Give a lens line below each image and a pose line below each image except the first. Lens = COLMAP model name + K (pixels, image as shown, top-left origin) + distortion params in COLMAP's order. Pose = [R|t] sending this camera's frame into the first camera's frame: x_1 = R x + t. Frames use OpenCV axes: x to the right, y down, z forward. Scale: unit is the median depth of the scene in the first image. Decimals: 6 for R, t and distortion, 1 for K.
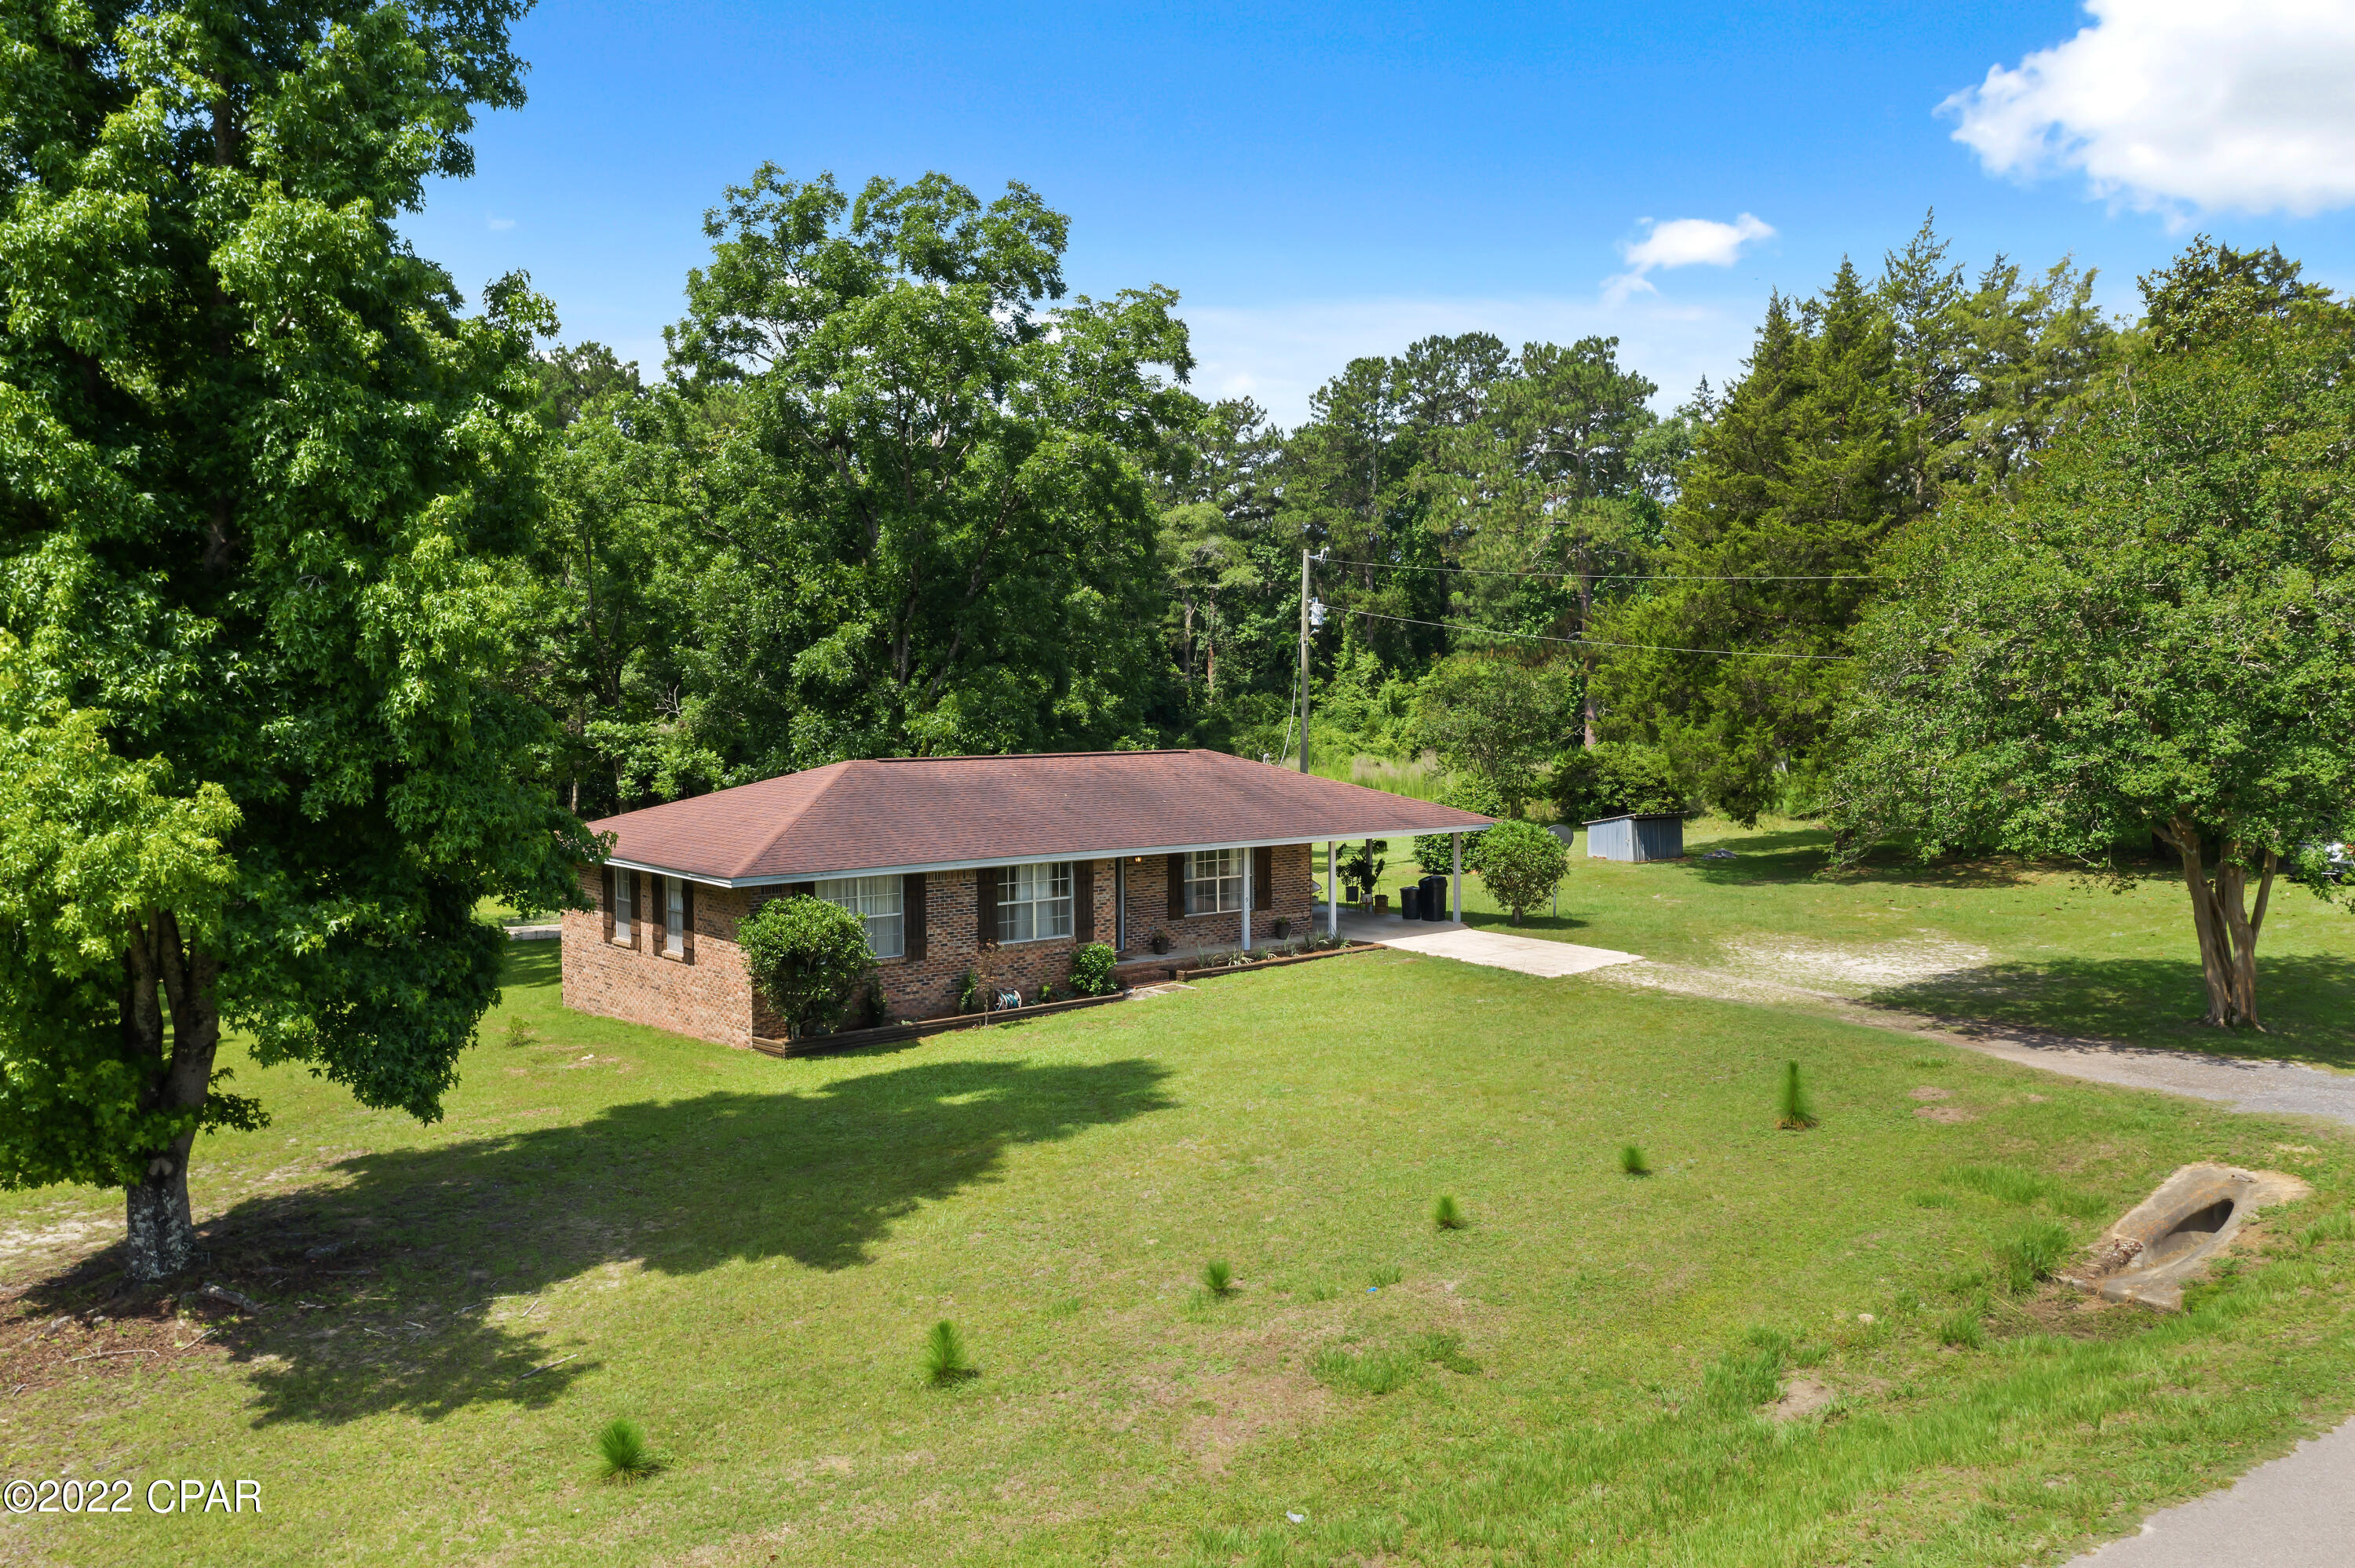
lens RADIAL K [[1852.5, 0, 1177.5], [0, 1852.5, 784.0], [0, 0, 1]] dist [-0.007674, 0.001119]
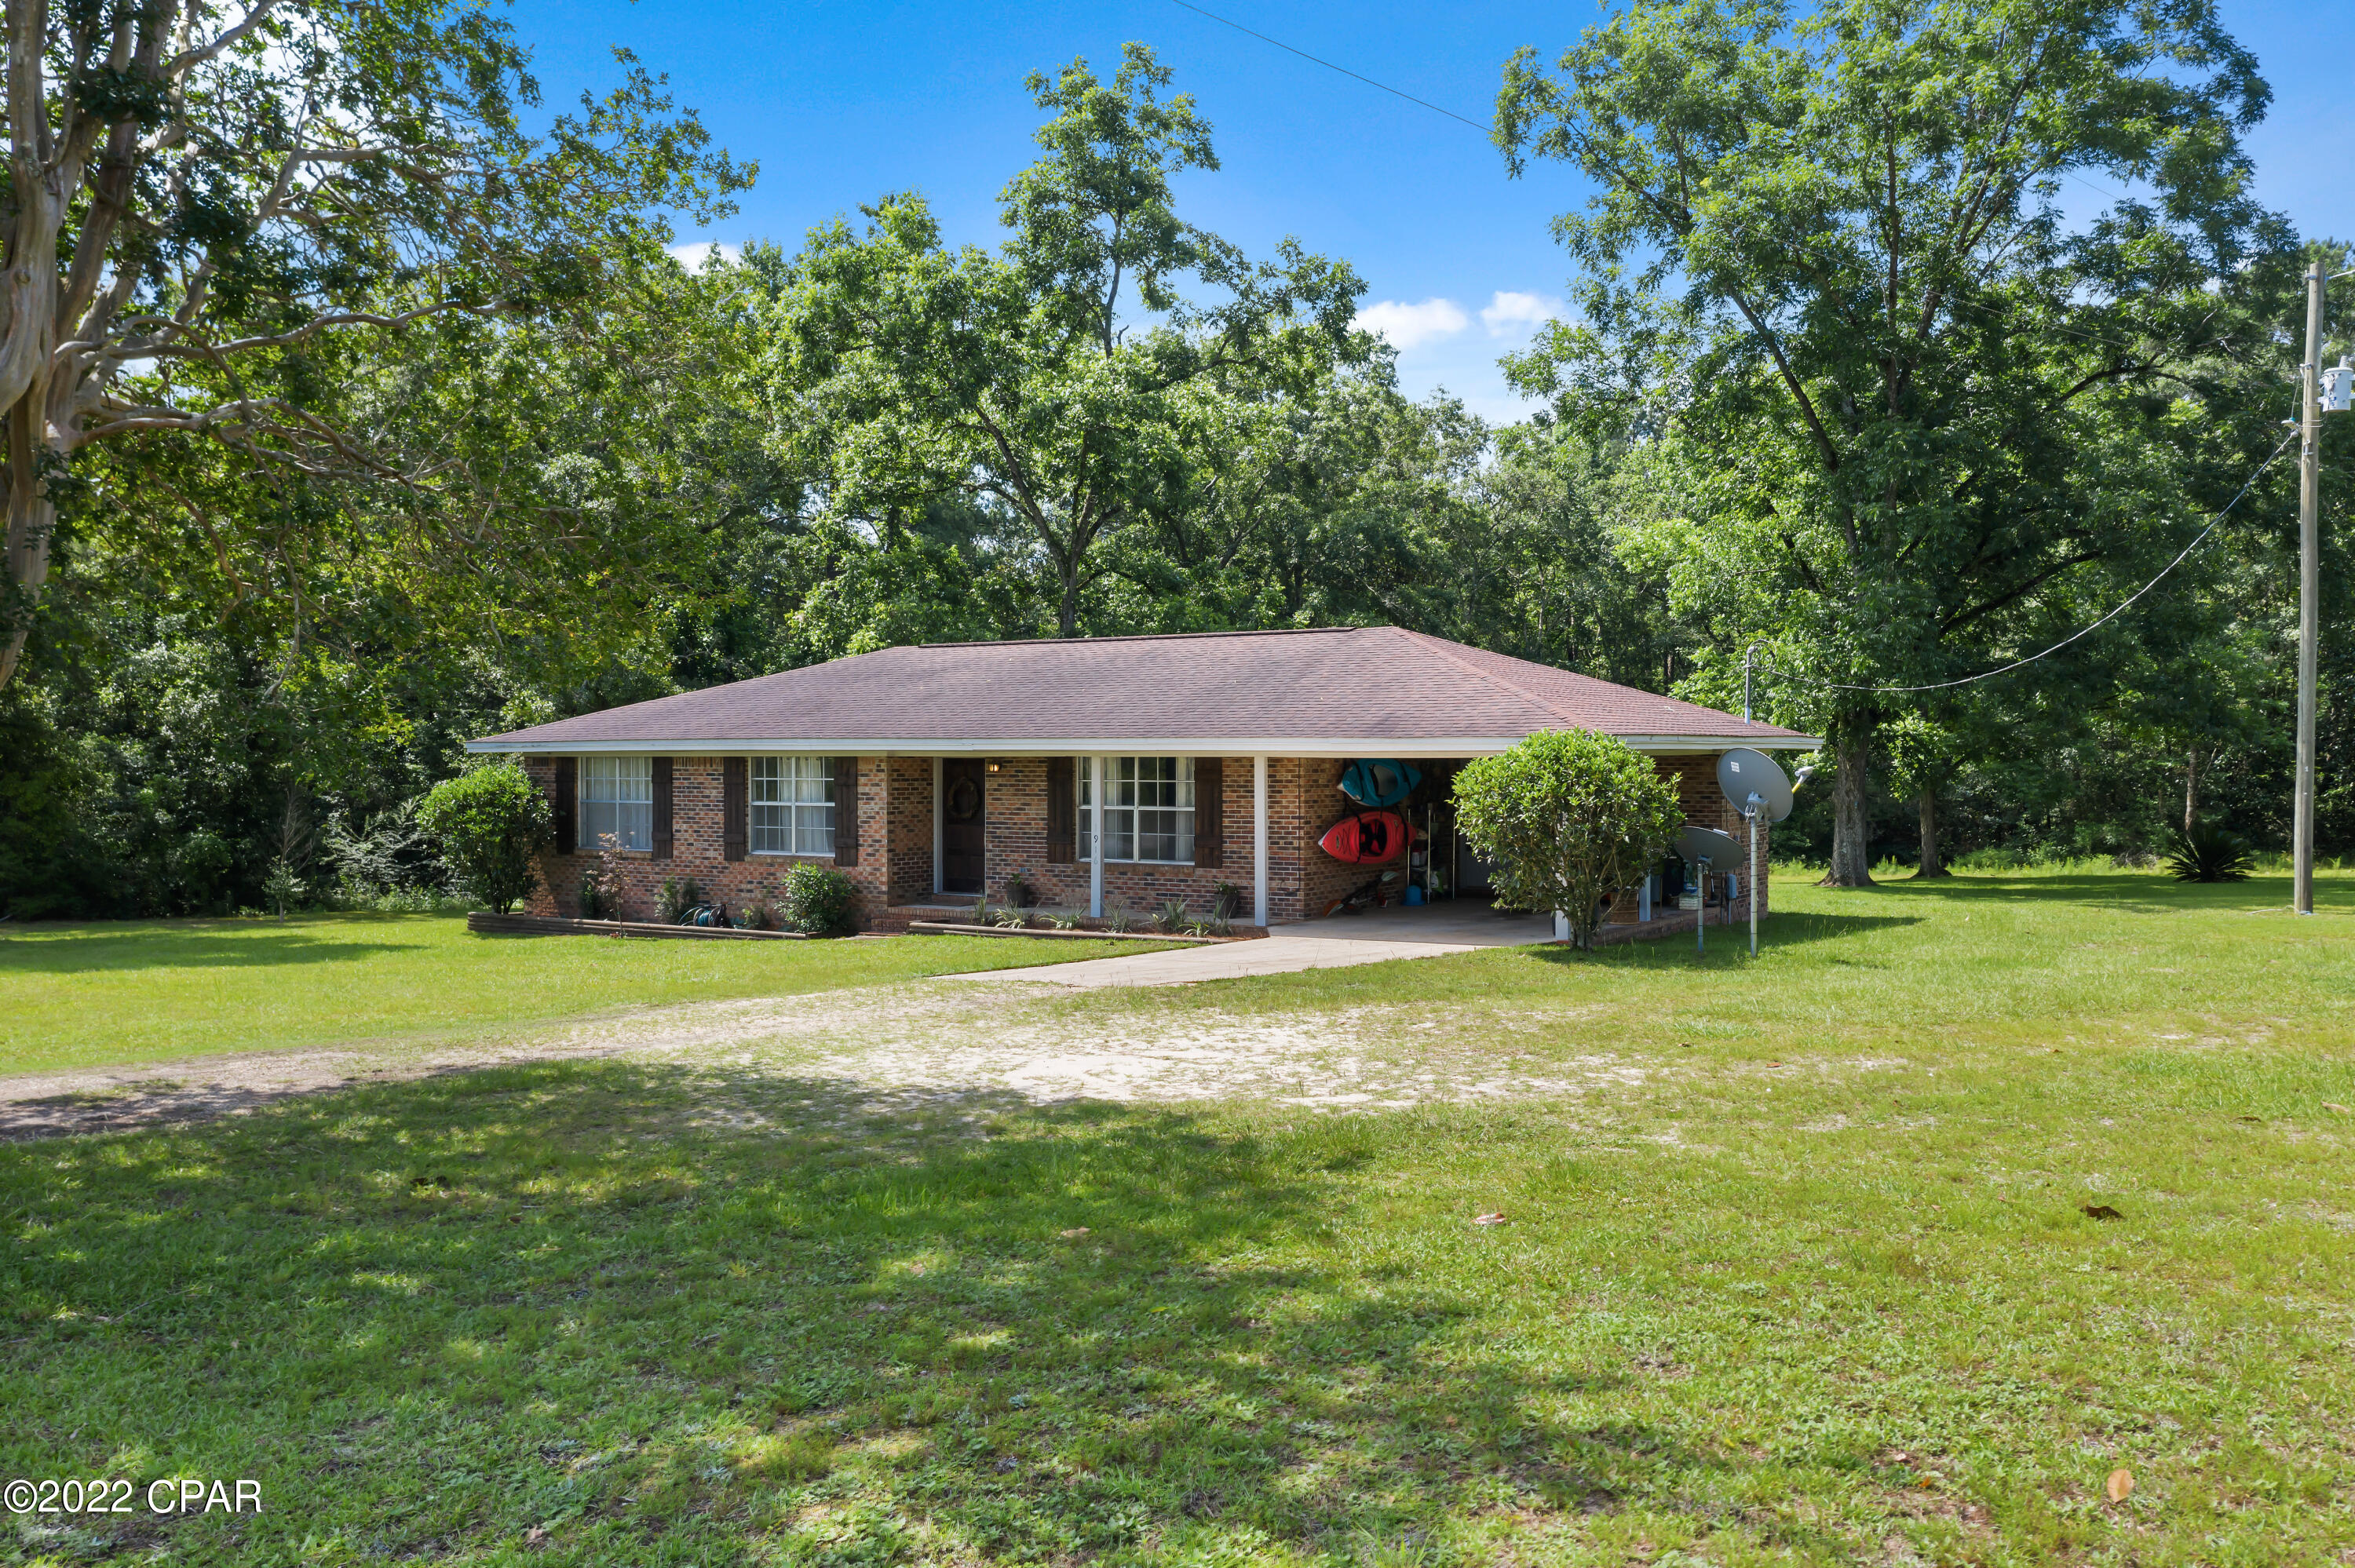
lens RADIAL K [[1852.5, 0, 1177.5], [0, 1852.5, 784.0], [0, 0, 1]] dist [-0.007674, 0.001119]
pose [[0.326720, 0.019296, -0.944924, 0.402663], [-0.049515, 0.998768, 0.003275, 0.024764], [0.943823, 0.045718, 0.327273, 0.504711]]
